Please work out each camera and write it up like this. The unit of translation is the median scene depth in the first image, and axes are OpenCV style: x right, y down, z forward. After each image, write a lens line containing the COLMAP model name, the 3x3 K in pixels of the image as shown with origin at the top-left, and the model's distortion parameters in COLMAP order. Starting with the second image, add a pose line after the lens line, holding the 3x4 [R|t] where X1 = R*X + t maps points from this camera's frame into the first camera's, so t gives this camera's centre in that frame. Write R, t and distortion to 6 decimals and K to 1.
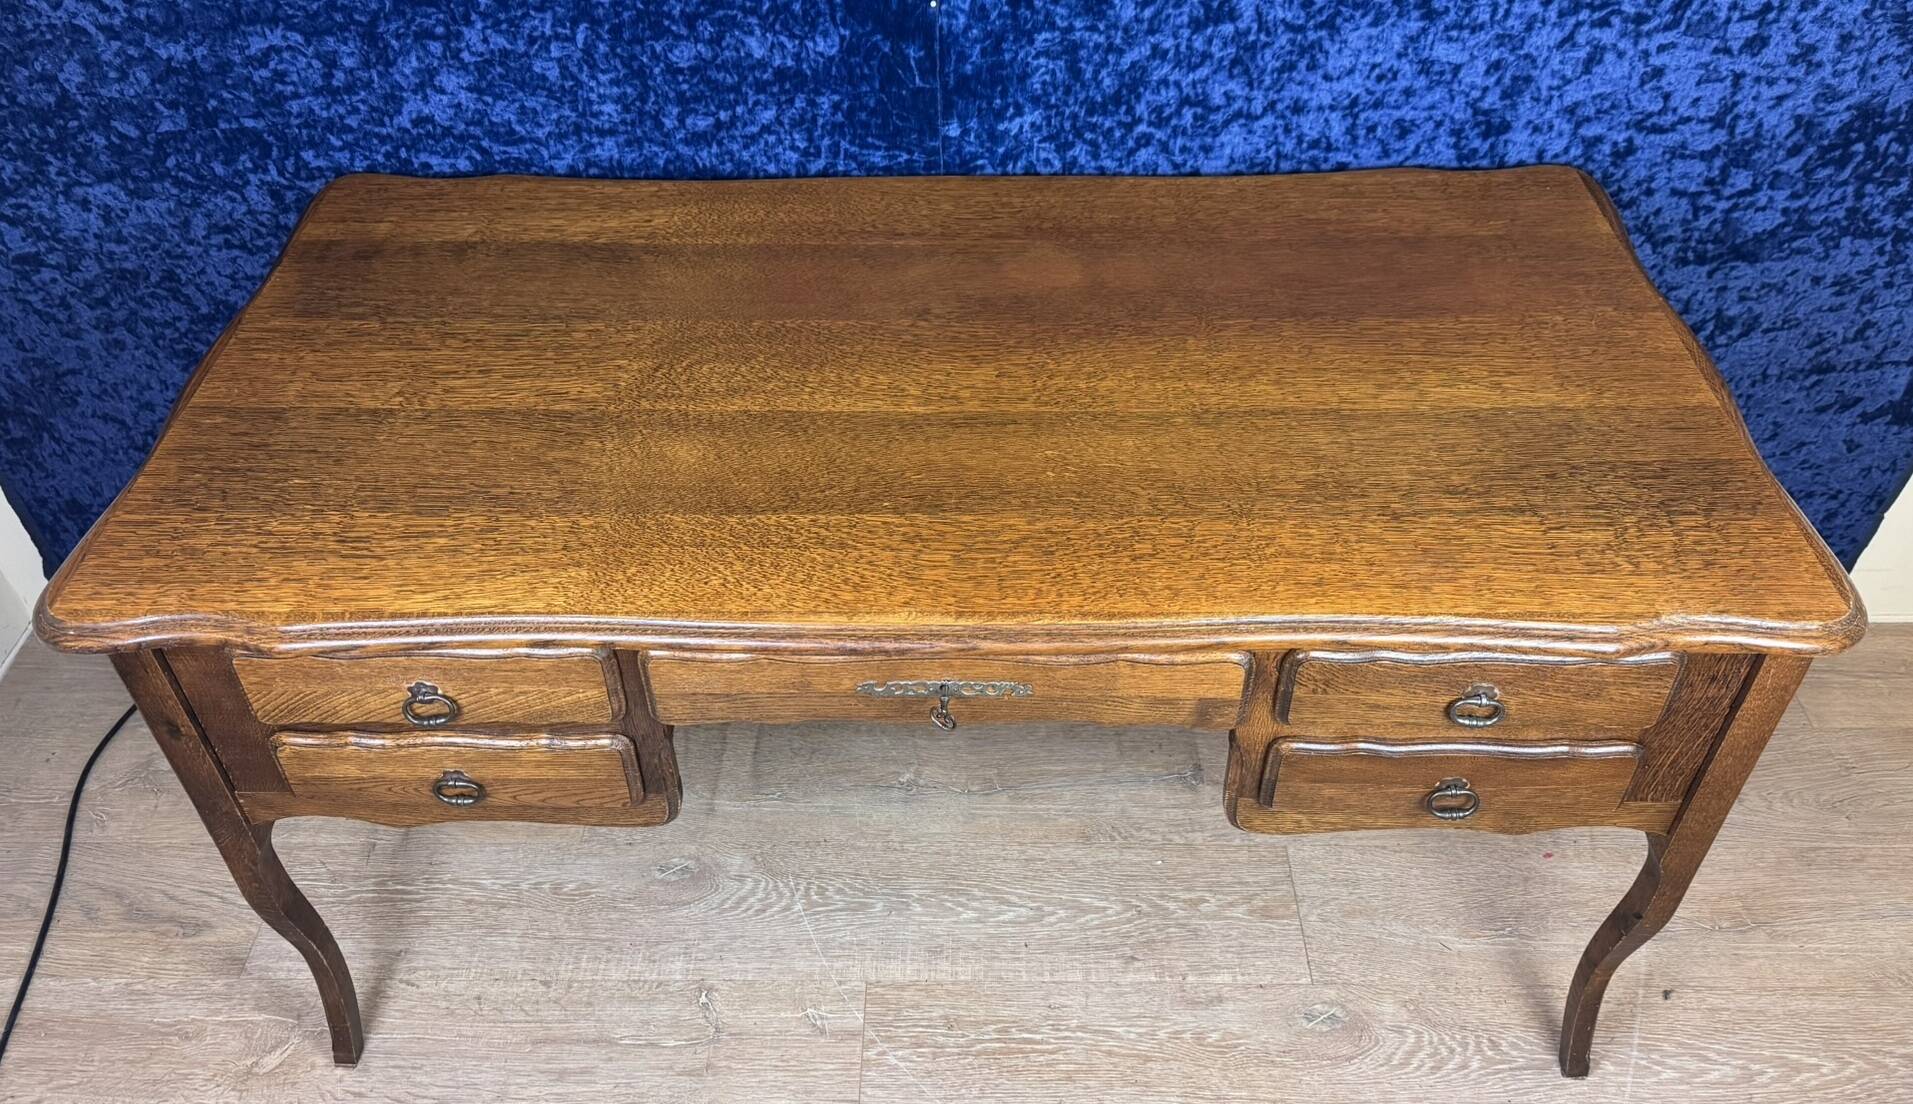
lens RADIAL K [[1446.7, 0, 957.4], [0, 1446.7, 458.0], [0, 0, 1]] dist [0.034593, -0.052639]
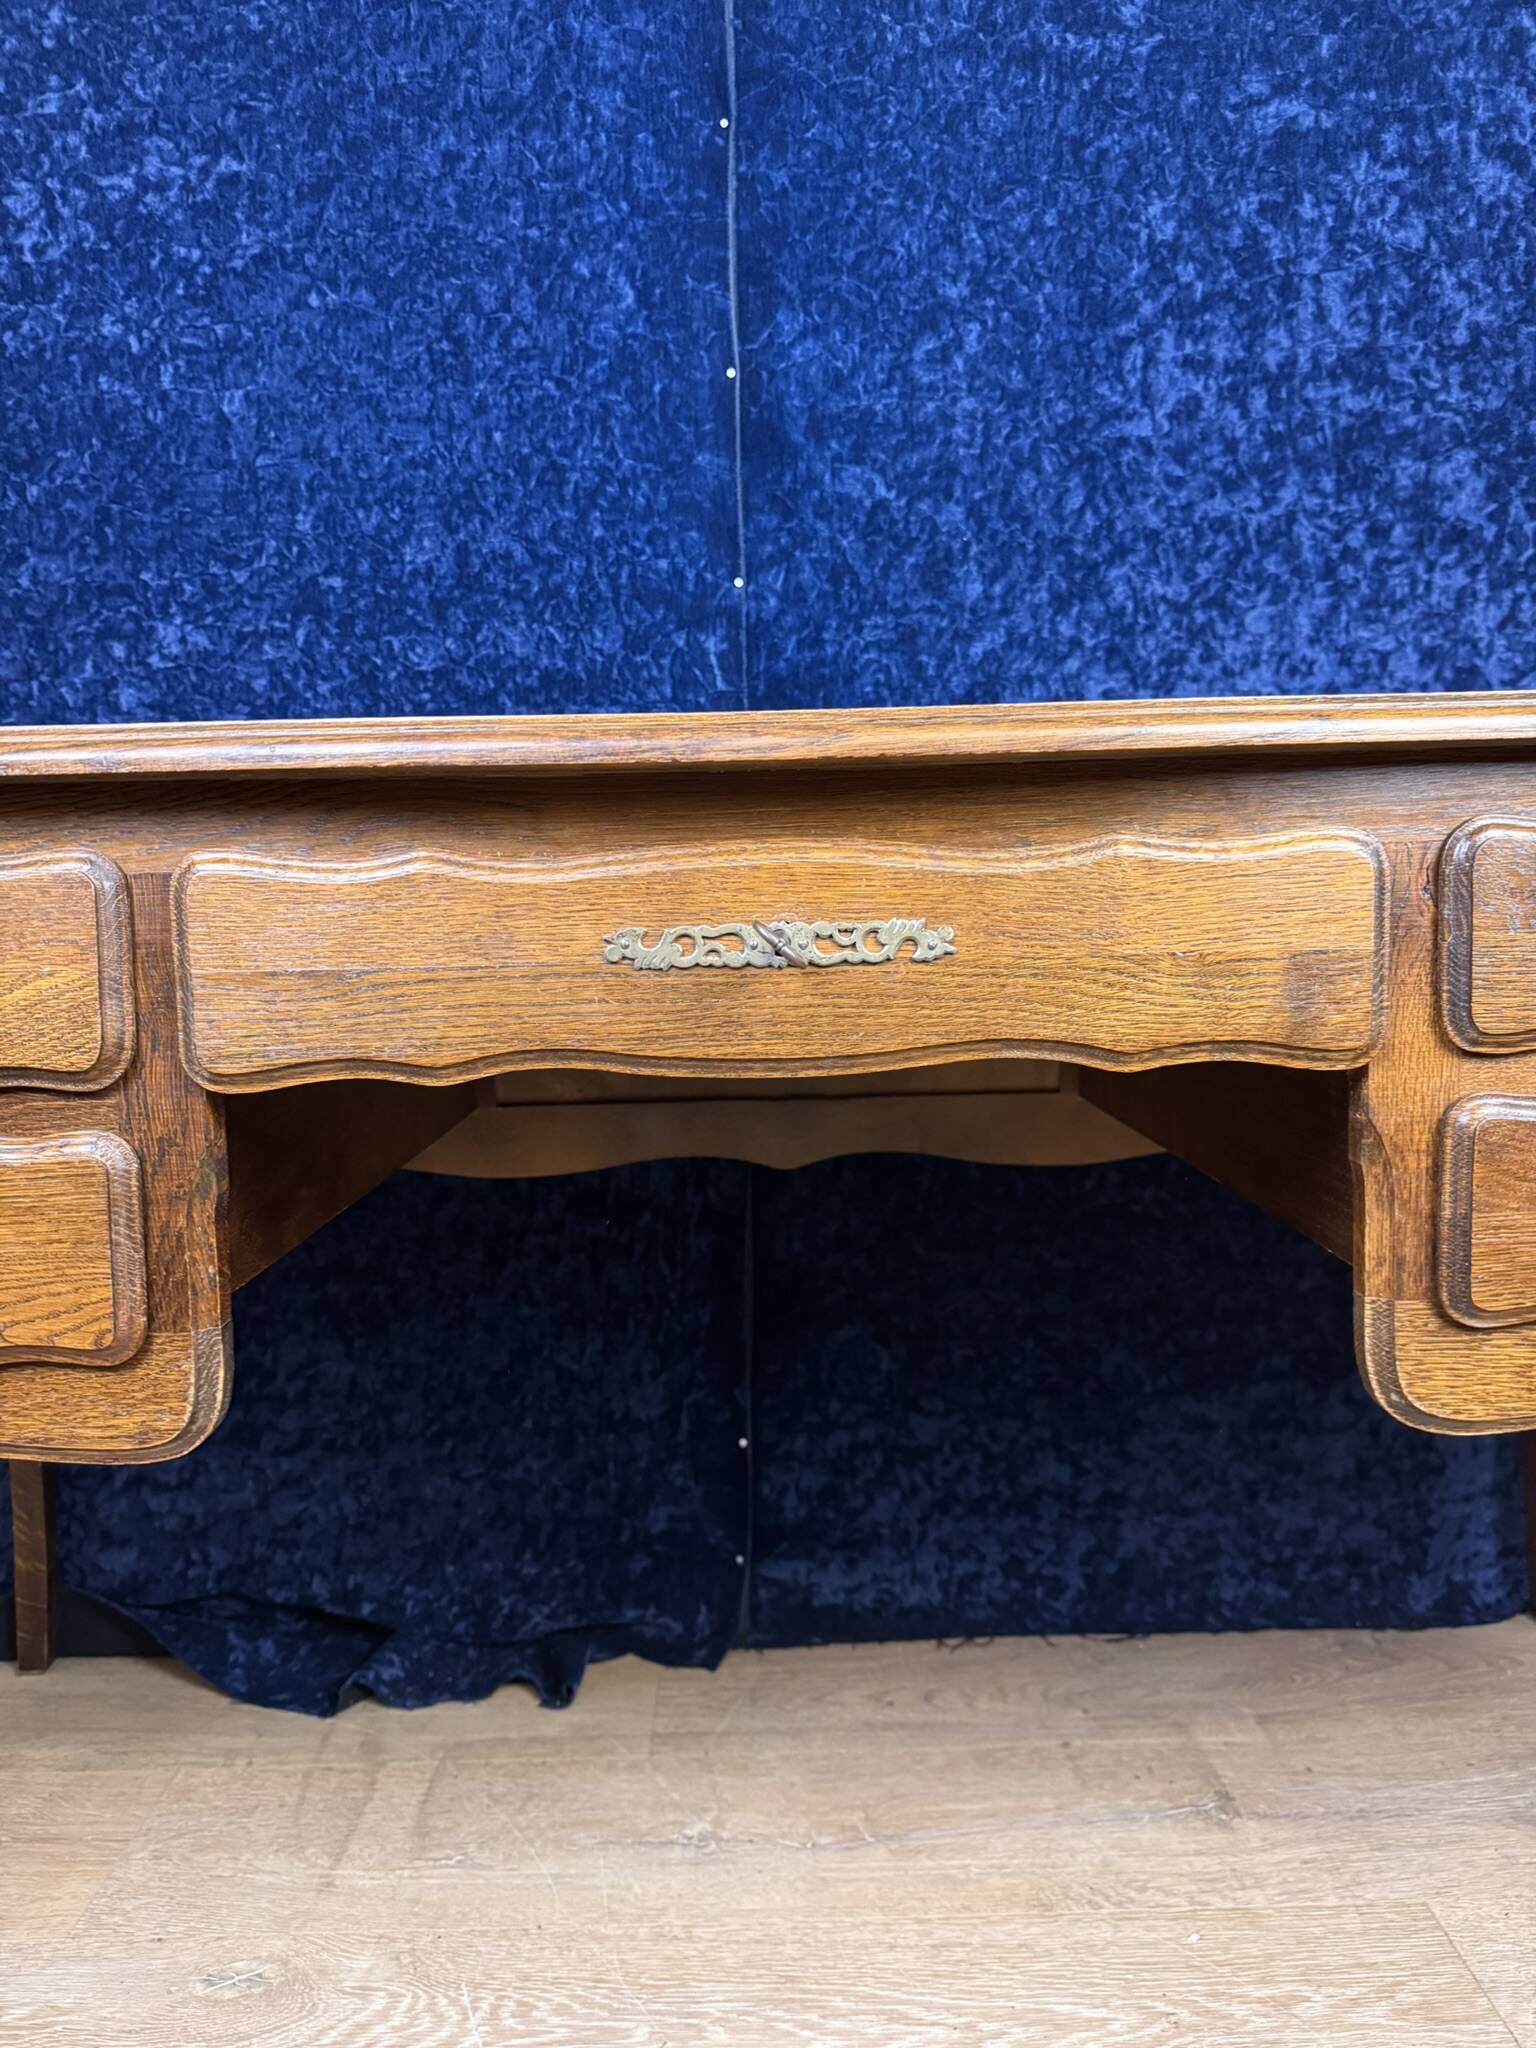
lens RADIAL K [[1457.2, 0, 778.3], [0, 1457.2, 1004.9], [0, 0, 1]] dist [0.011032, -0.029876]
pose [[0.999596, -0.013843, 0.024838, -0.017111], [0.025784, 0.809564, -0.586466, 0.353977], [-0.011989, 0.586869, 0.809593, 0.452797]]
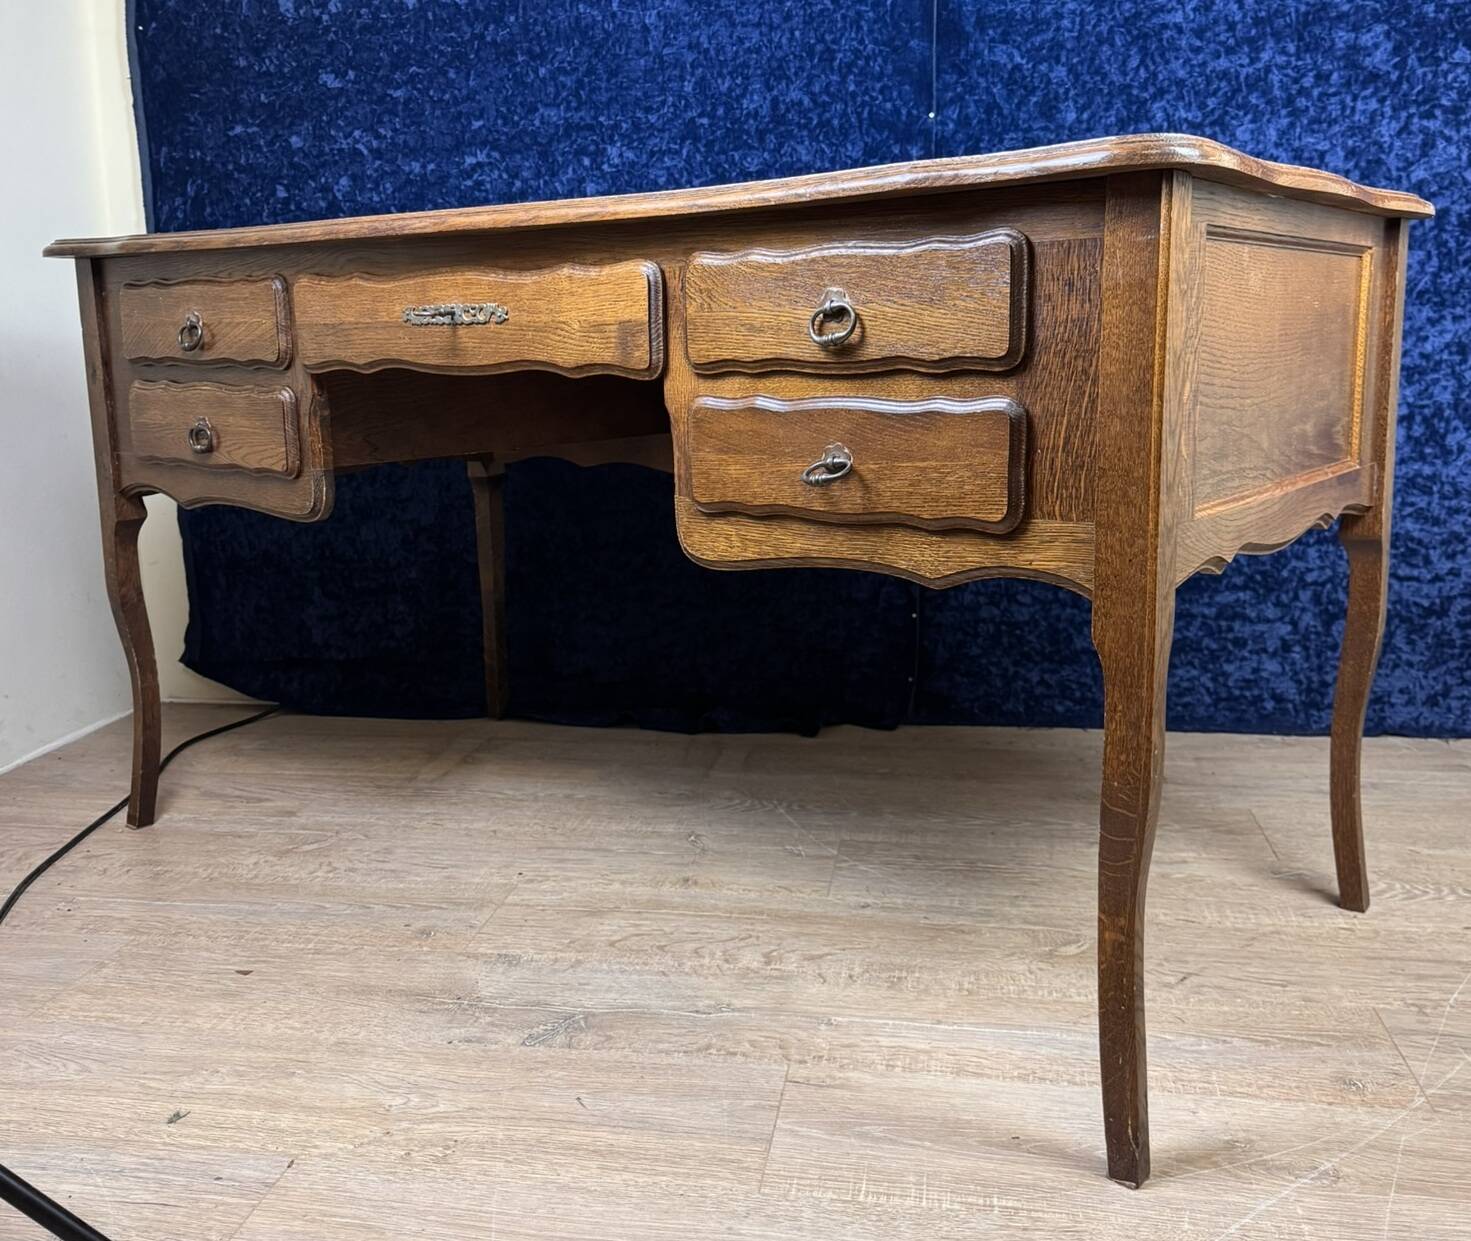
lens RADIAL K [[1447.5, 0, 741.7], [0, 1447.5, 597.3], [0, 0, 1]] dist [0.024084, 0.000000]
pose [[0.989520, 0.022412, -0.142647, 0.012863], [-0.089994, 0.868273, -0.487855, 0.786111], [0.112923, 0.495580, 0.861190, -0.020374]]
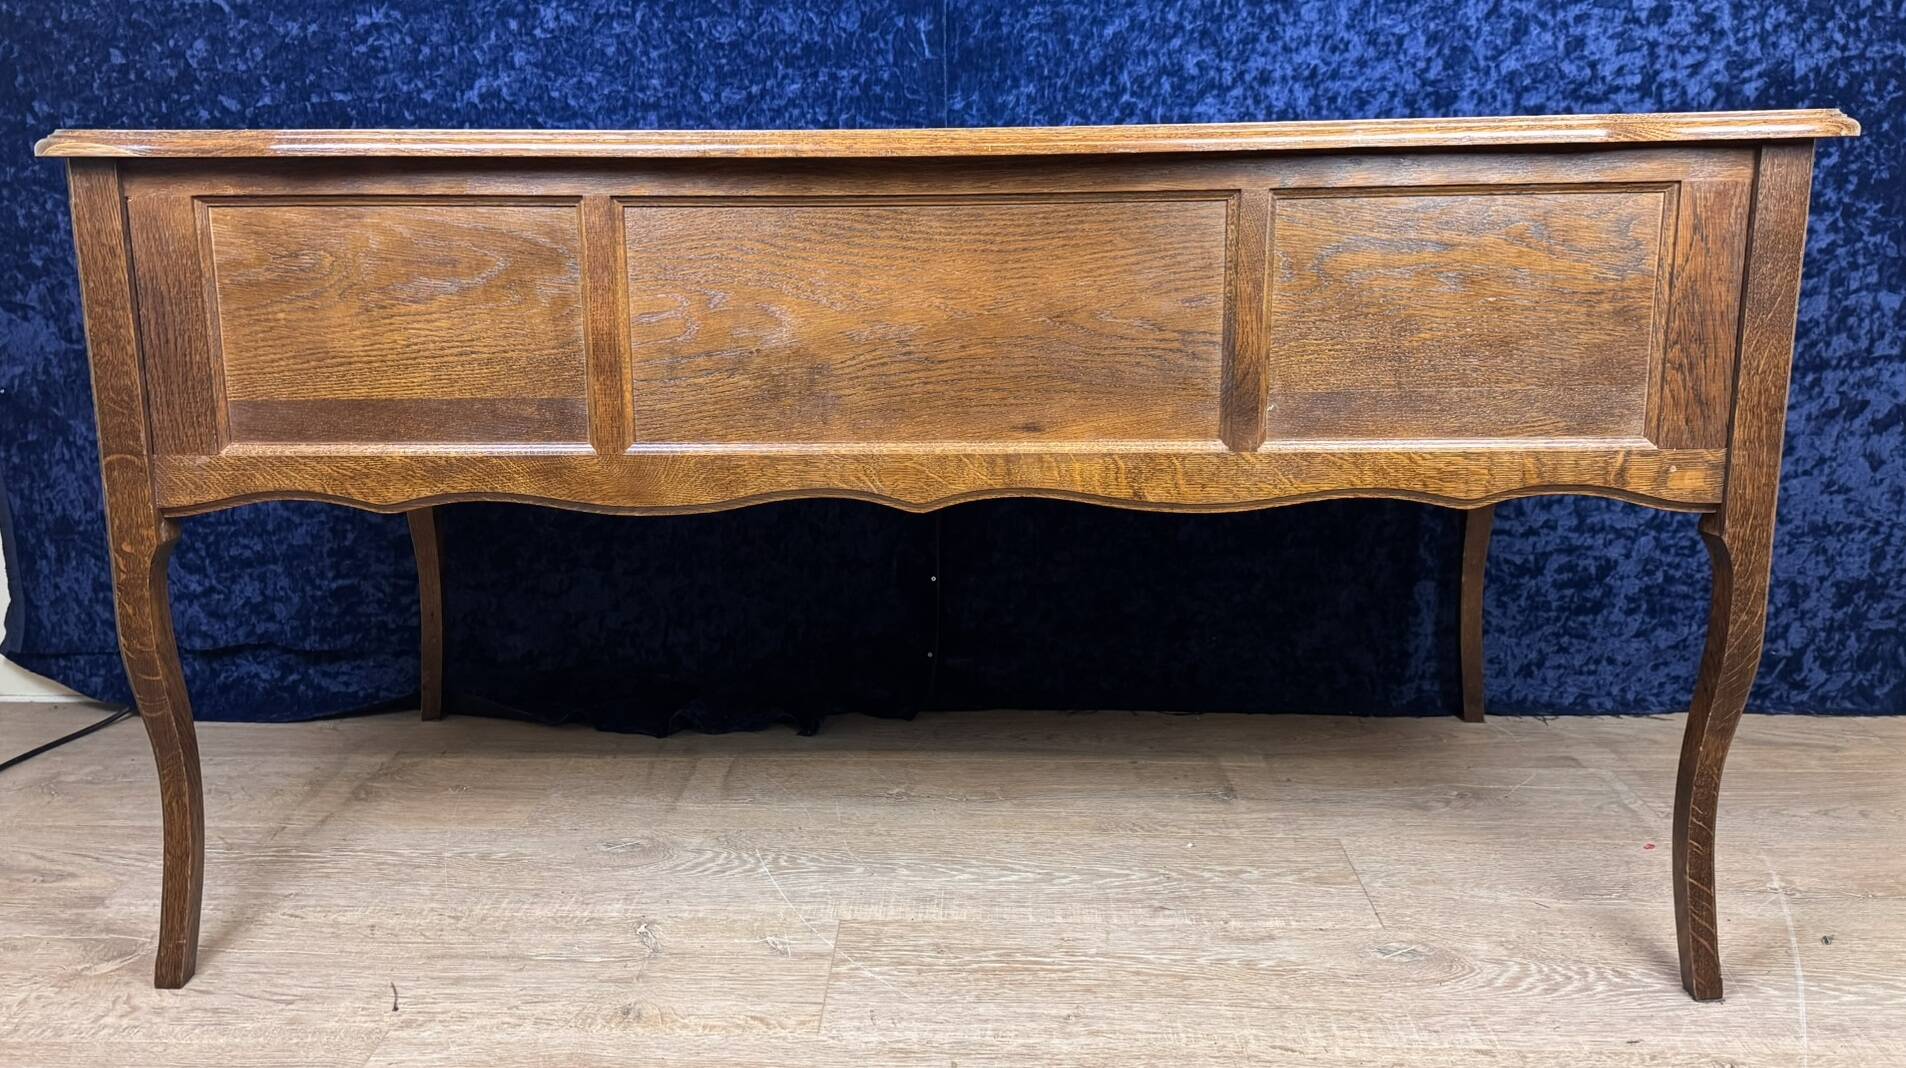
lens RADIAL K [[1442.5, 0, 932.1], [0, 1442.5, 440.5], [0, 0, 1]] dist [0.033260, -0.051678]
pose [[0.999595, 0.008692, -0.027080, 0.010362], [-0.020971, 0.868440, -0.495351, 0.568108], [0.019212, 0.495719, 0.868271, 0.161257]]
